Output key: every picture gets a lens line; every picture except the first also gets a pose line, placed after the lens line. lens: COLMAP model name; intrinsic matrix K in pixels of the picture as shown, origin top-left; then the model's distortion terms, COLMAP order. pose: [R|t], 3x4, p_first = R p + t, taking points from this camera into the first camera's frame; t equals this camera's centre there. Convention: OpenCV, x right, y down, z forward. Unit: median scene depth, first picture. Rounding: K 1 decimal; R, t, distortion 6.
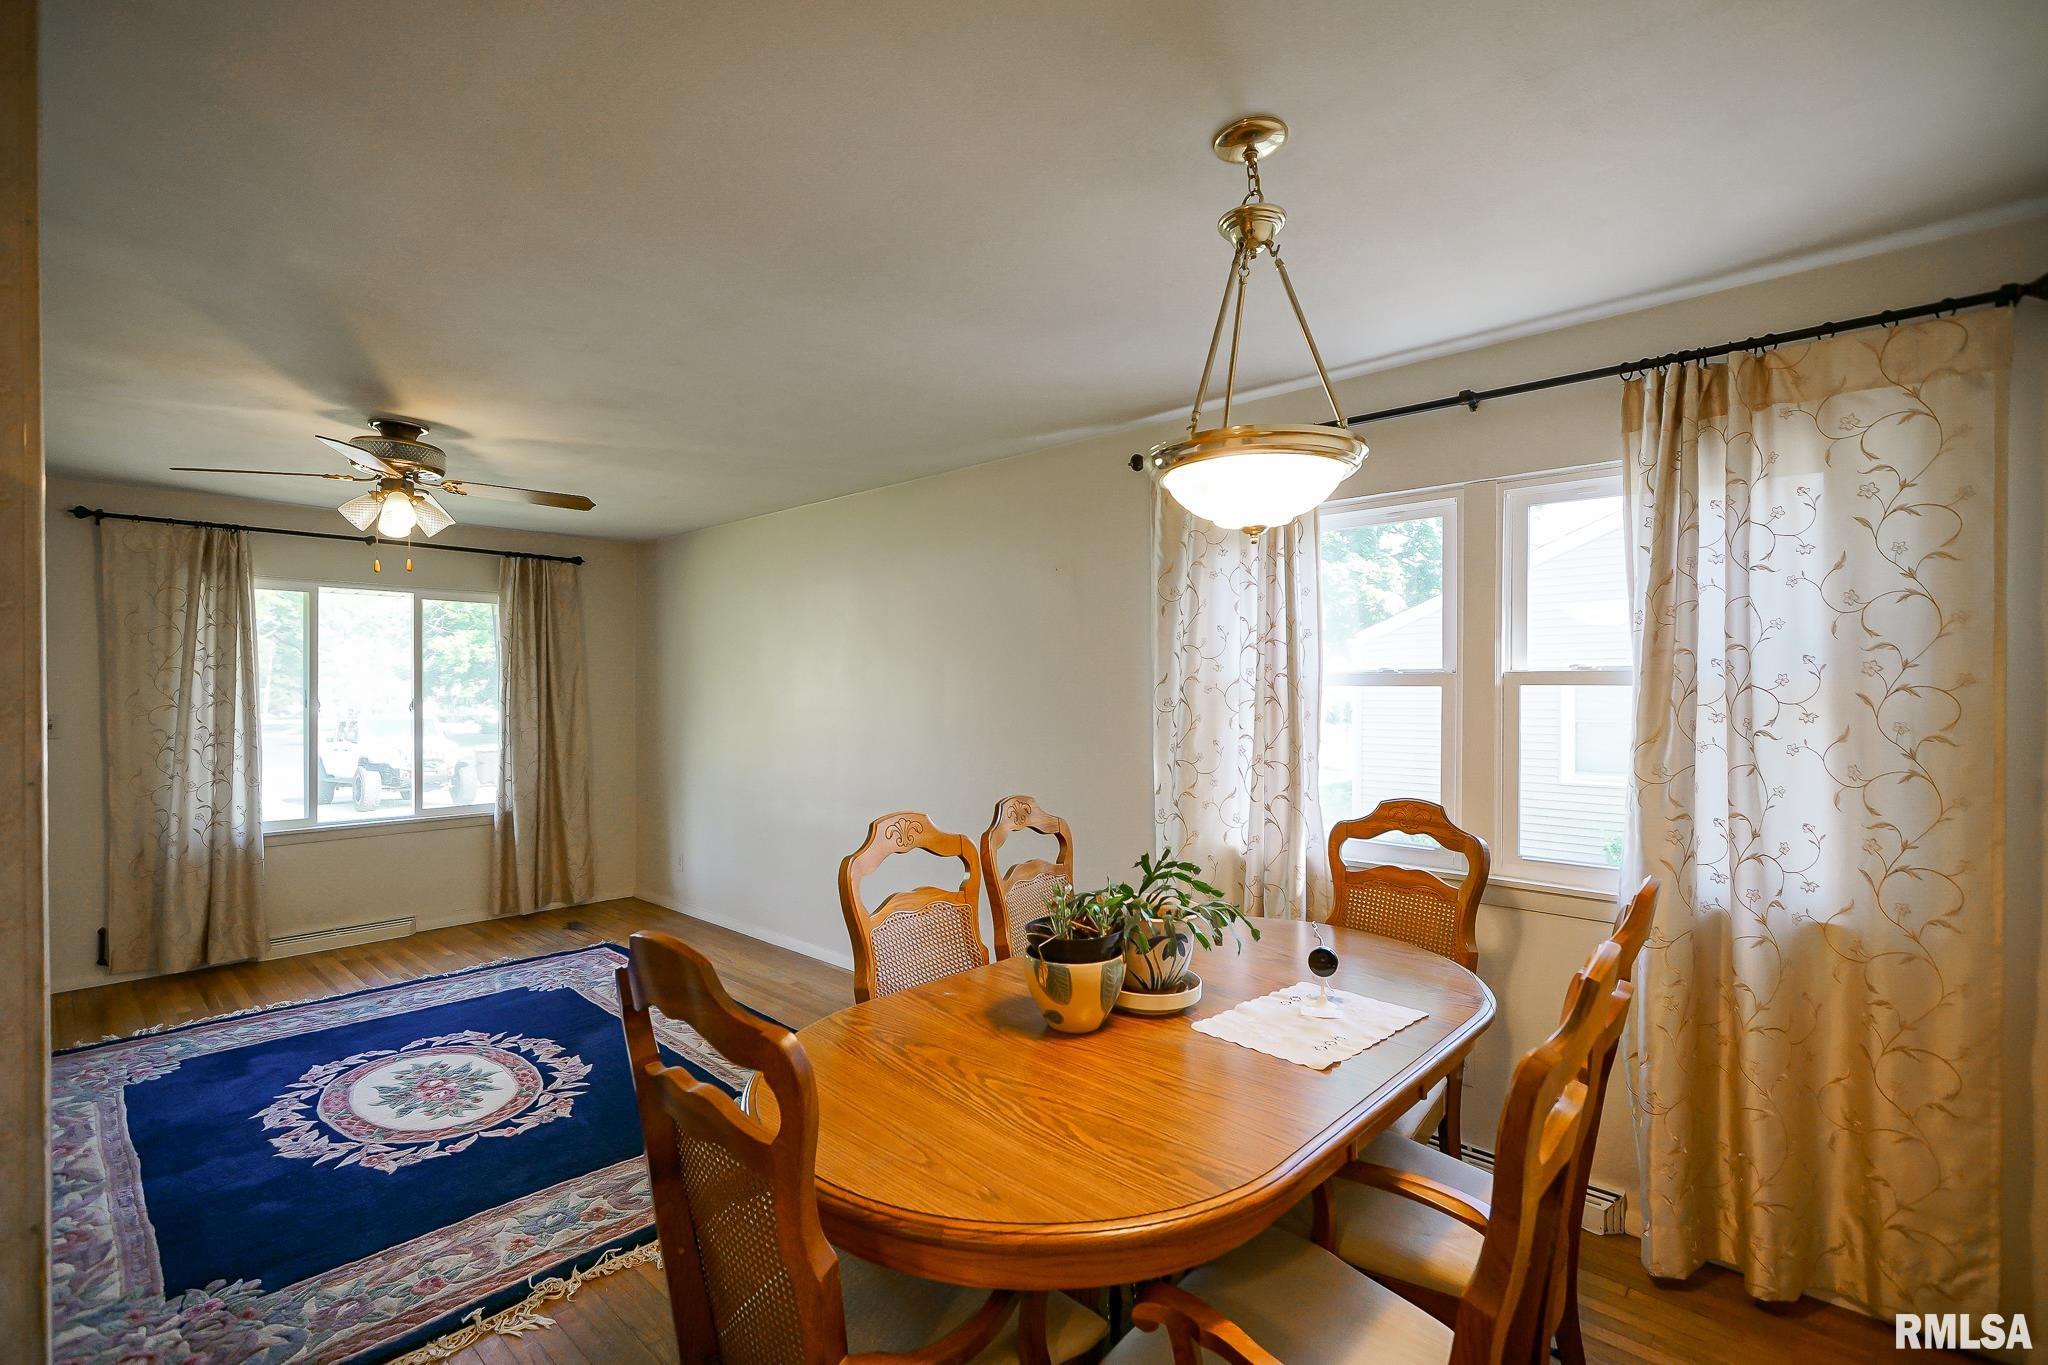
lens RADIAL K [[921.9, 0, 1013.1], [0, 921.9, 691.8], [0, 0, 1]] dist [-0.004185, 0.000391]
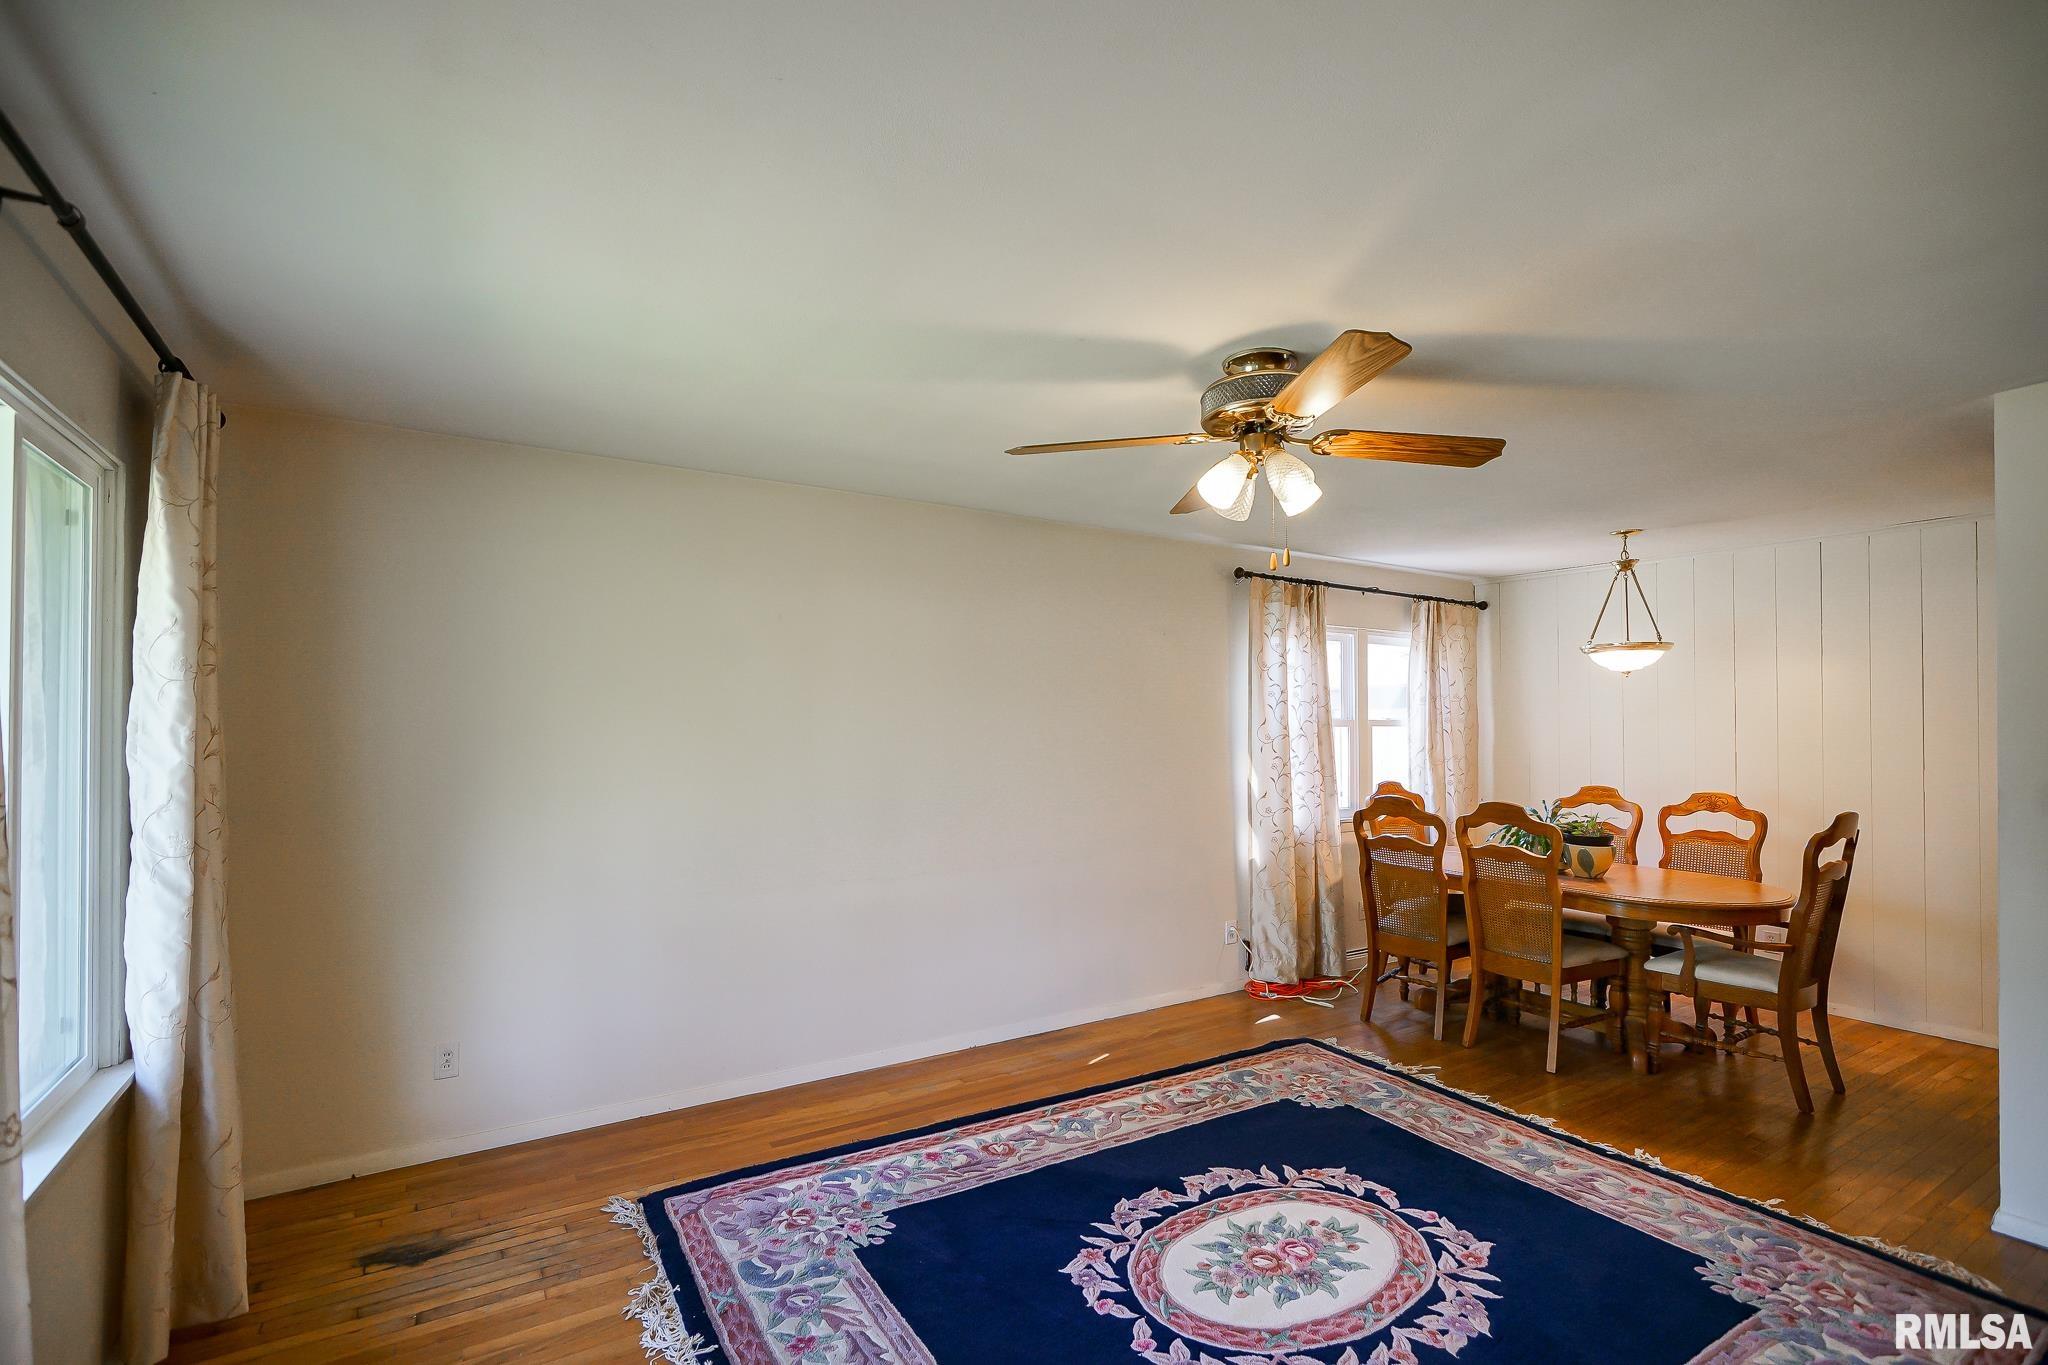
lens RADIAL K [[918.3, 0, 1018.9], [0, 918.3, 716.6], [0, 0, 1]] dist [-0.000527, -0.000034]
pose [[0.258841, 0.009541, 0.965873, -1.396272], [0.001138, 0.999948, -0.010182, -0.005381], [-0.965919, 0.003734, 0.258817, 0.996129]]
